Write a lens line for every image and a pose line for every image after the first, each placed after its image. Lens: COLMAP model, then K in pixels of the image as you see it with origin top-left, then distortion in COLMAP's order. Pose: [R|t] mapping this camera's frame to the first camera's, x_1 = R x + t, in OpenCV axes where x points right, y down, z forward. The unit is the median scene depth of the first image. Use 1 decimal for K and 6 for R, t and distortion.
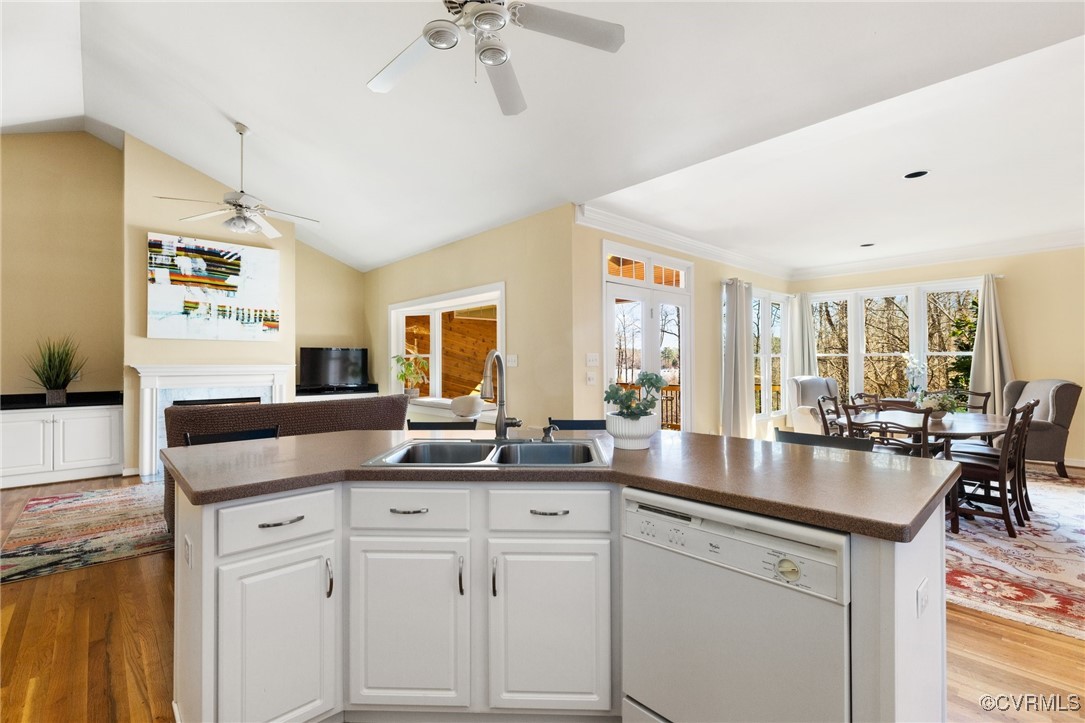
lens RADIAL K [[483.9, 0, 539.8], [0, 483.9, 356.9], [0, 0, 1]] dist [-0.006284, 0.003473]
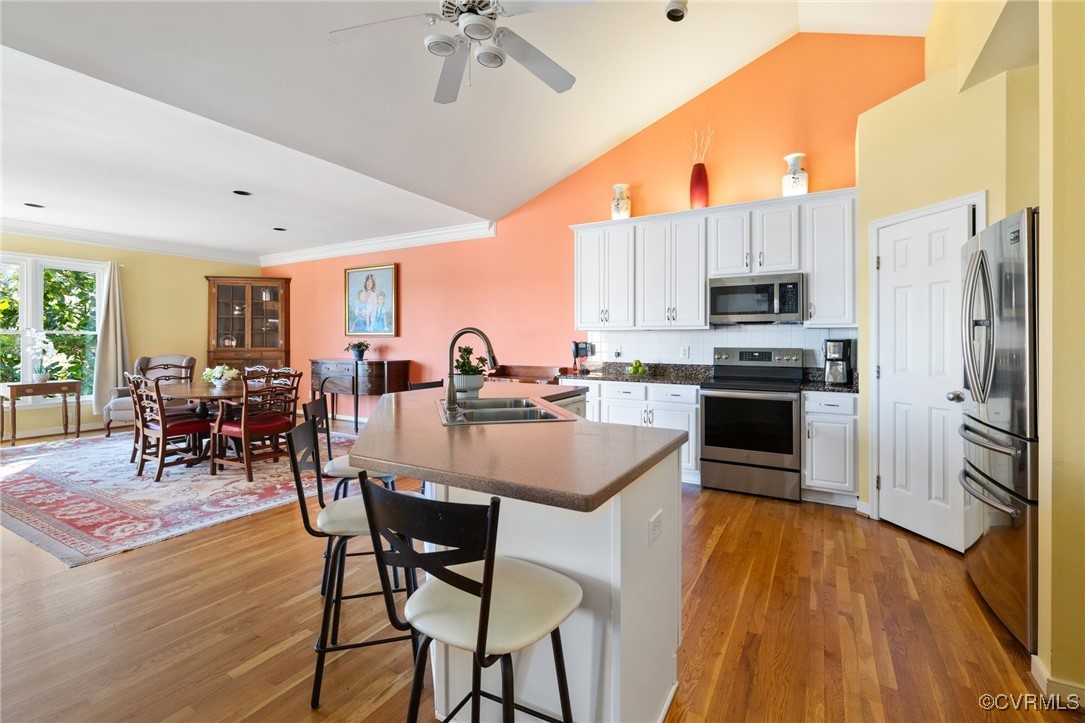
lens RADIAL K [[474.4, 0, 540.1], [0, 474.4, 342.8], [0, 0, 1]] dist [0.004691, -0.002257]
pose [[-0.295164, 0.001747, 0.955445, -0.420559], [-0.012753, 0.999902, -0.005768, 0.007879], [-0.955361, -0.013887, -0.295113, 0.397457]]
